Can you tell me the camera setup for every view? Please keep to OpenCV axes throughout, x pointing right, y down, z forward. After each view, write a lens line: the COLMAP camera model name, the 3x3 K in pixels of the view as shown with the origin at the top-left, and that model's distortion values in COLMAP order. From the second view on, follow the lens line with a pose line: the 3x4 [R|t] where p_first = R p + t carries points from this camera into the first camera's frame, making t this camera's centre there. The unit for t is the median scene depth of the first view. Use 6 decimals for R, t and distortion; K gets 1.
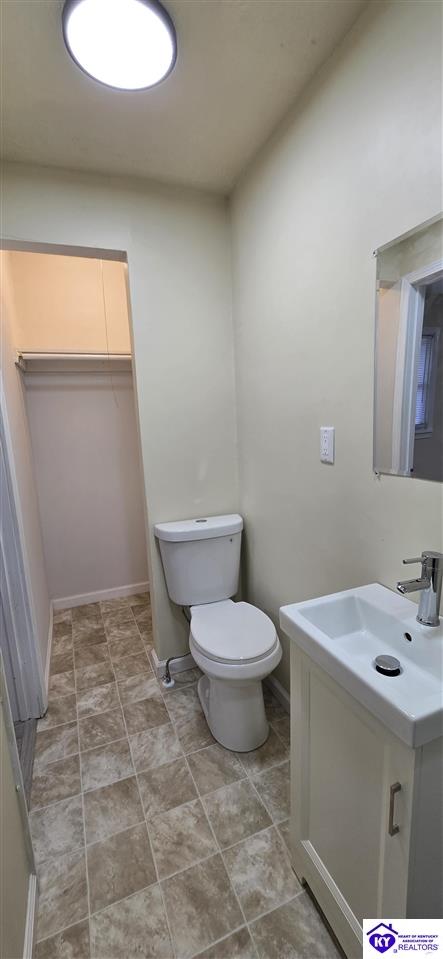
lens RADIAL K [[395.0, 0, 225.8], [0, 395.0, 485.0], [0, 0, 1]] dist [-0.000853, 0.001401]
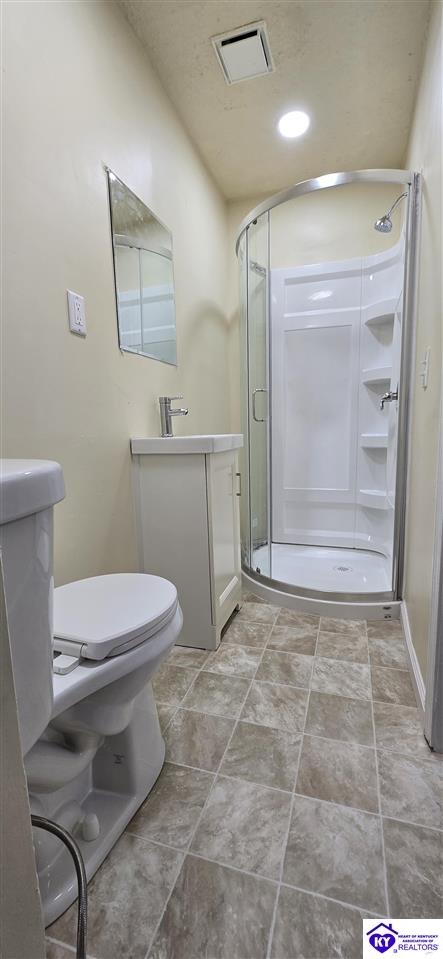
lens RADIAL K [[395.0, 0, 225.8], [0, 395.0, 485.0], [0, 0, 1]] dist [-0.000853, 0.001401]
pose [[-0.765209, -0.033453, 0.642912, -0.597775], [0.164997, 0.955102, 0.246081, 0.107561], [-0.622279, 0.294383, -0.725333, 1.551226]]
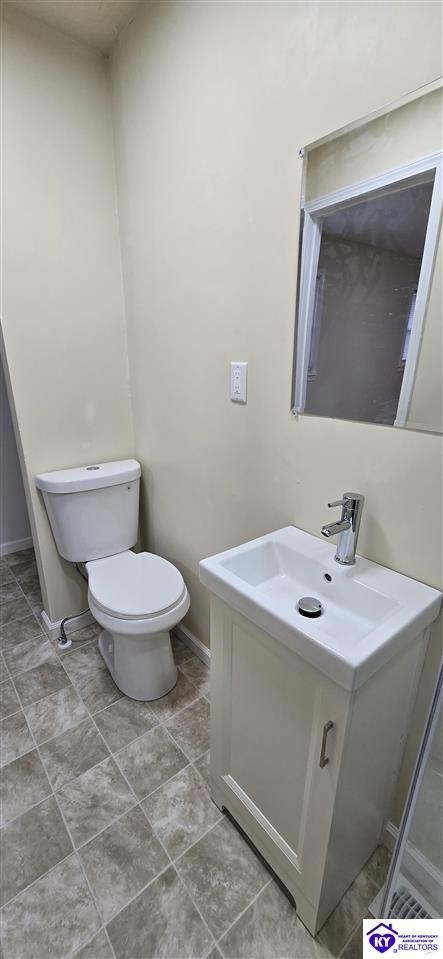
lens RADIAL K [[395.0, 0, 225.8], [0, 395.0, 485.0], [0, 0, 1]] dist [-0.000853, 0.001401]
pose [[0.957362, -0.048191, 0.284844, -0.045173], [0.005614, 0.988906, 0.148439, -0.001075], [-0.288837, -0.140510, 0.947011, 0.105591]]
